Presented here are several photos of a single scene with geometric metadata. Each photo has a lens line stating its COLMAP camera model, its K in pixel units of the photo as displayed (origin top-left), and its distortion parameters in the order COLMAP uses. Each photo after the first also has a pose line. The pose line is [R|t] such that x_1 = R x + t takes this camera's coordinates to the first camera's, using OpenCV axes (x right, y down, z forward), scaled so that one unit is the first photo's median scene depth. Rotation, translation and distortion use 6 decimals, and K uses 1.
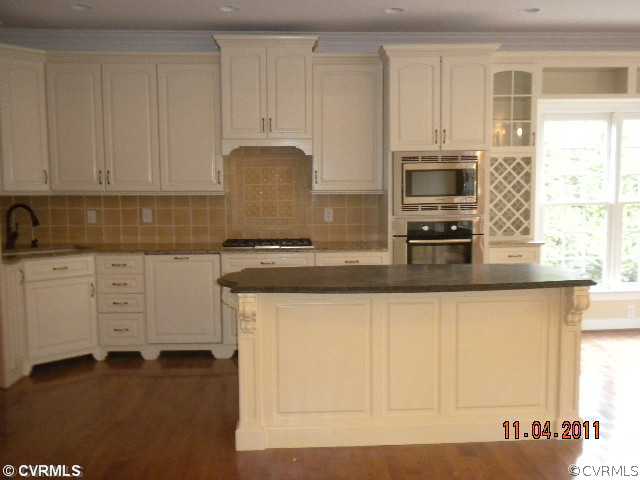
lens RADIAL K [[592.4, 0, 320.0], [0, 592.4, 240.0], [0, 0, 1]] dist [0.017022, 0.004948]
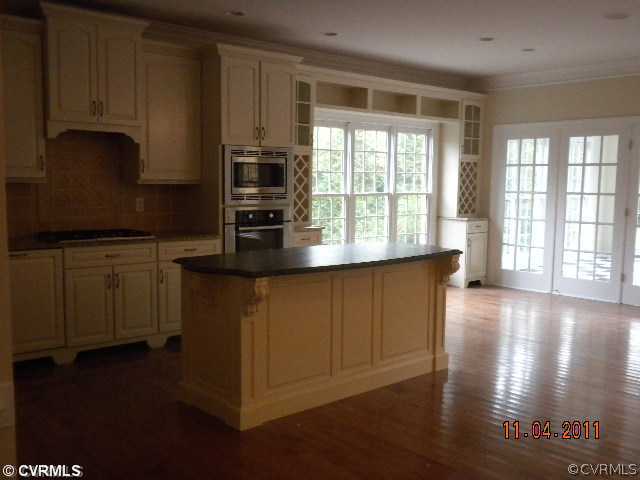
lens RADIAL K [[648.1, 0, 320.0], [0, 648.1, 240.0], [0, 0, 1]] dist [0.003814, -0.001127]
pose [[0.772939, -0.038380, 0.633319, -0.480486], [0.034614, 0.999233, 0.018311, 0.006569], [-0.633536, 0.007768, 0.773674, -0.010271]]
